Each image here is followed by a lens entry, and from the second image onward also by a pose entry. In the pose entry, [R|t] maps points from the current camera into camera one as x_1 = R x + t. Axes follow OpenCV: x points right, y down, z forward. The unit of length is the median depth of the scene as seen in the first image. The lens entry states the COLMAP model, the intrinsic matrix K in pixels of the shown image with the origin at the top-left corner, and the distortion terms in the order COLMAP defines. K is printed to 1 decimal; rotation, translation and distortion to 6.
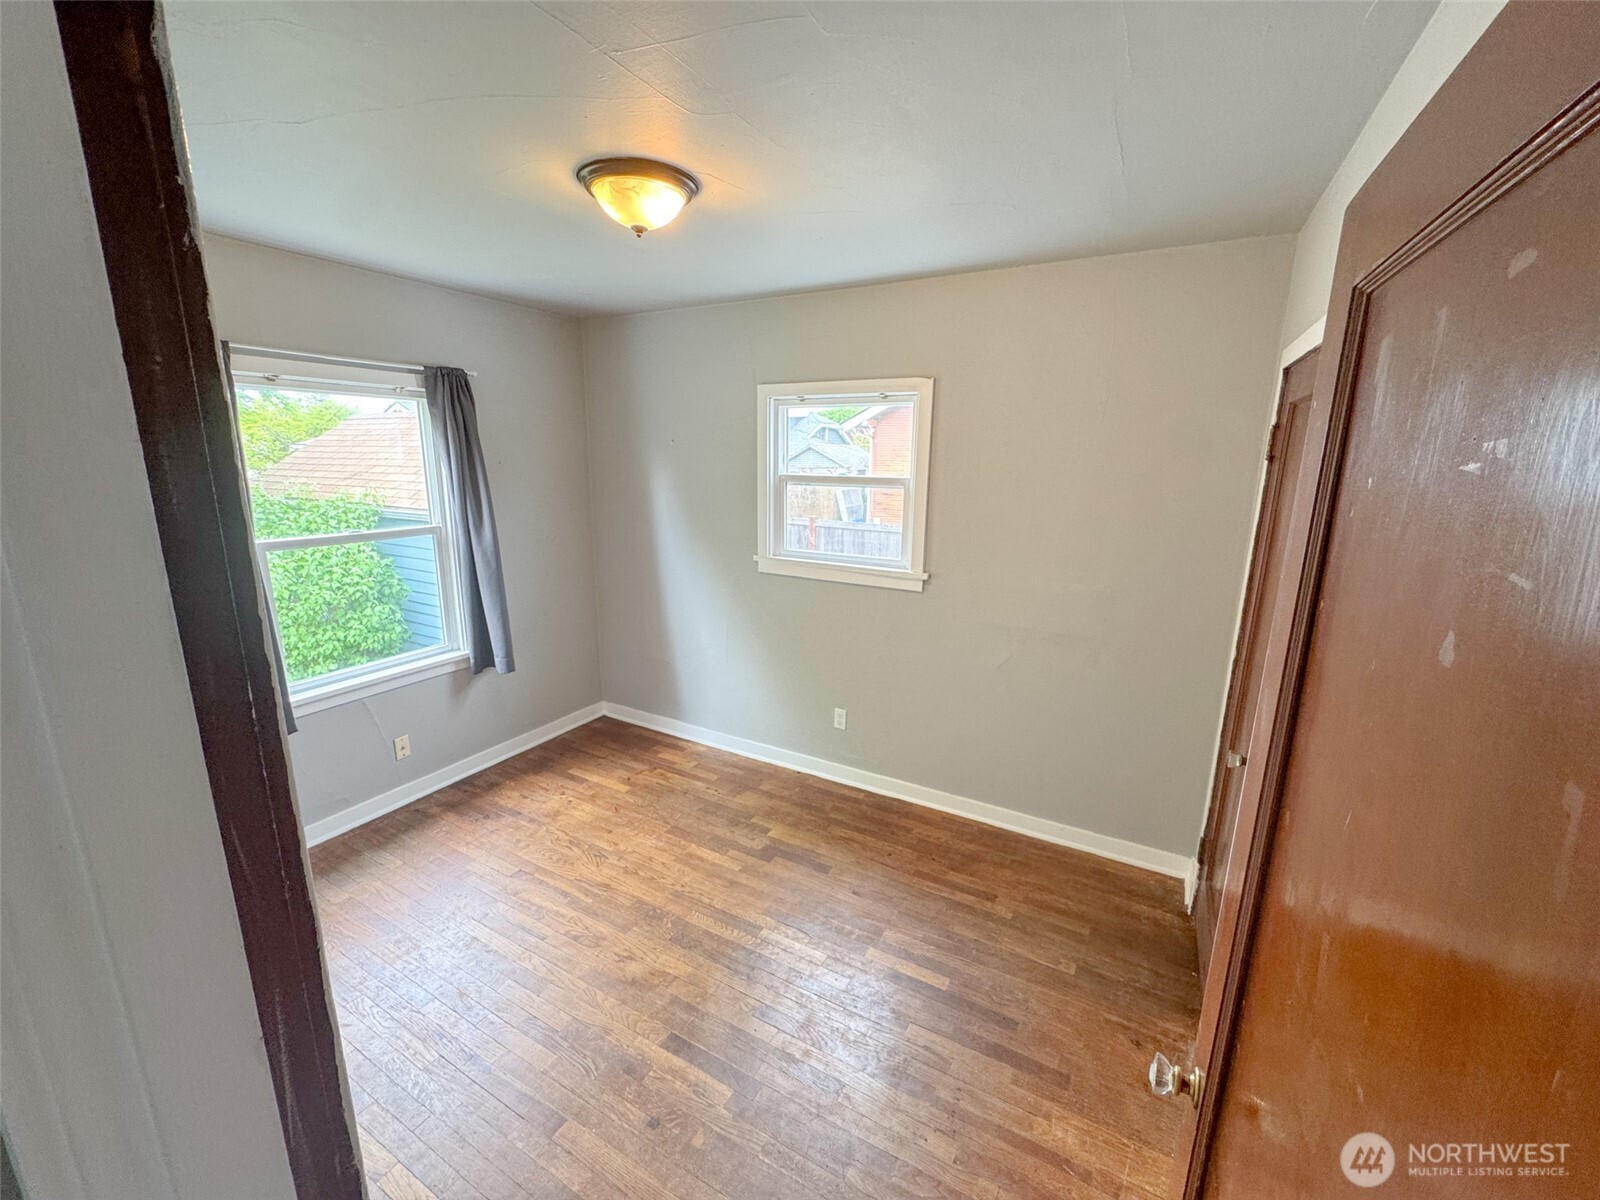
lens RADIAL K [[642.5, 0, 797.8], [0, 642.5, 594.8], [0, 0, 1]] dist [-0.005926, -0.000181]
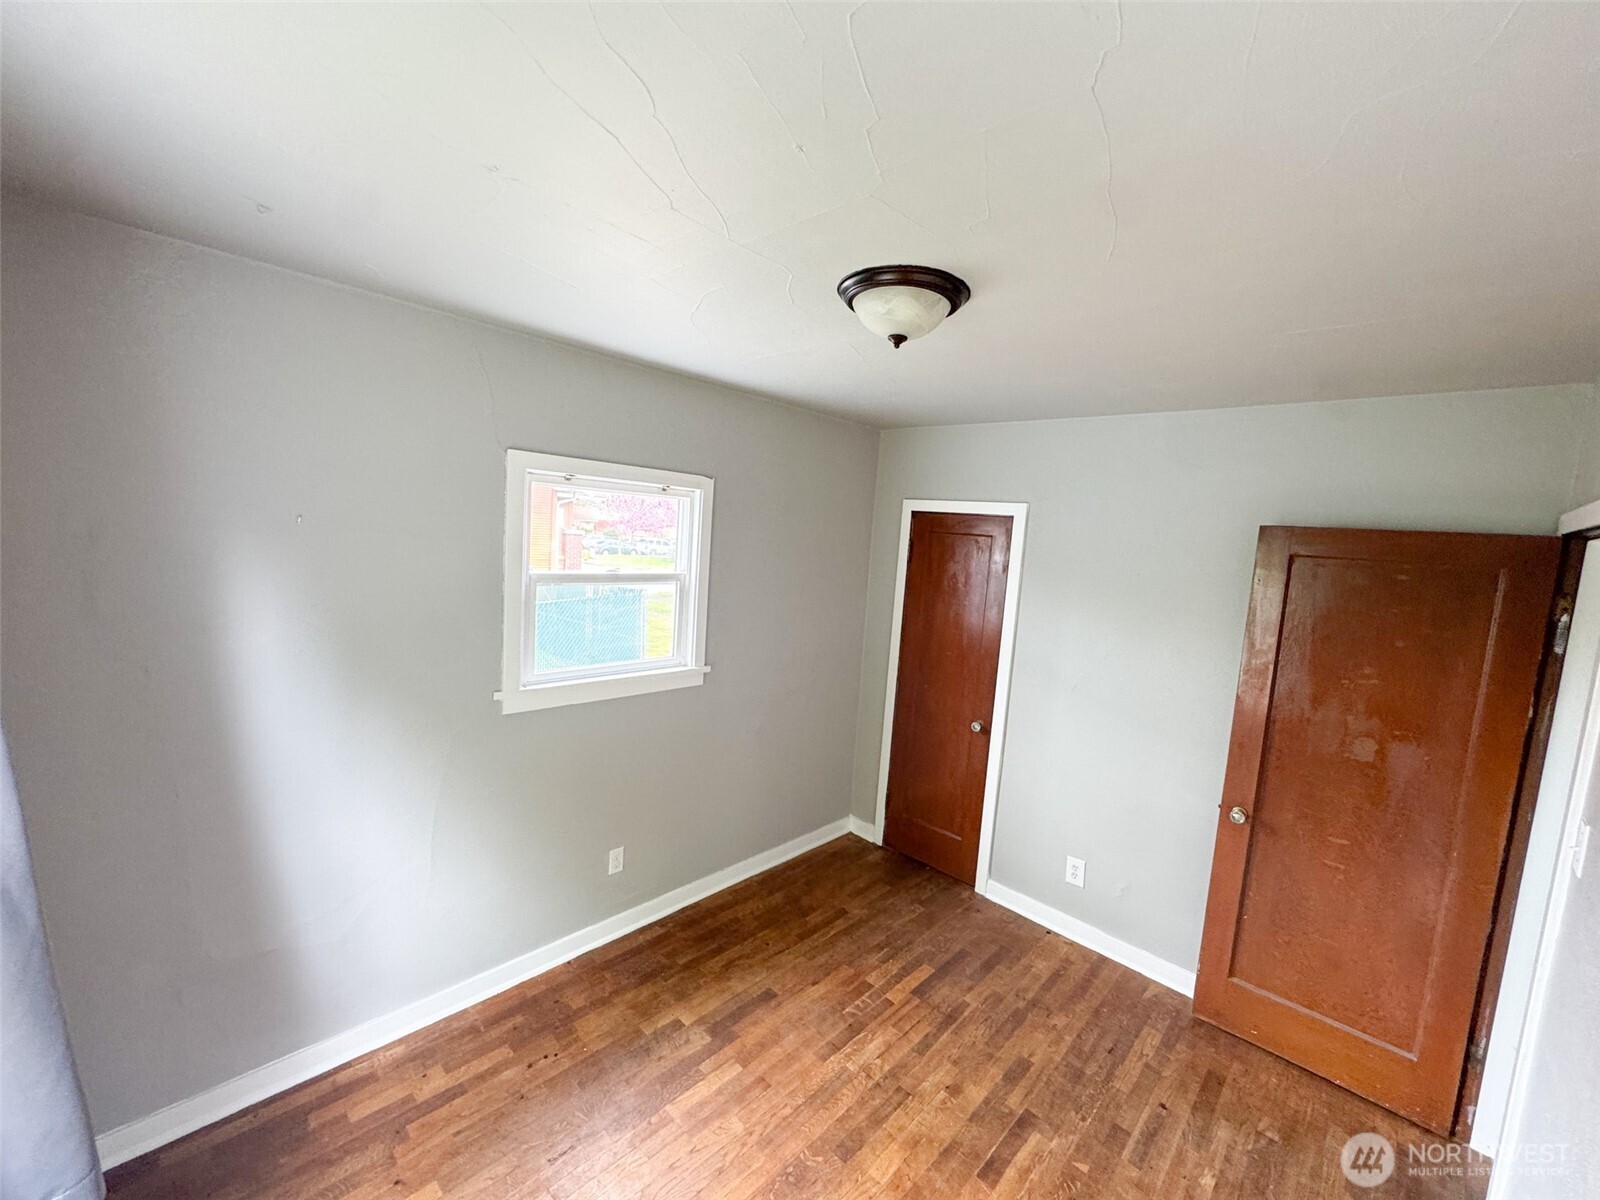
lens RADIAL K [[642.5, 0, 797.8], [0, 642.5, 594.8], [0, 0, 1]] dist [-0.005926, -0.000181]
pose [[0.247510, -0.093276, 0.964385, -0.727284], [0.142116, 0.988084, 0.059093, -0.183009], [-0.958406, 0.122429, 0.257817, 0.589136]]
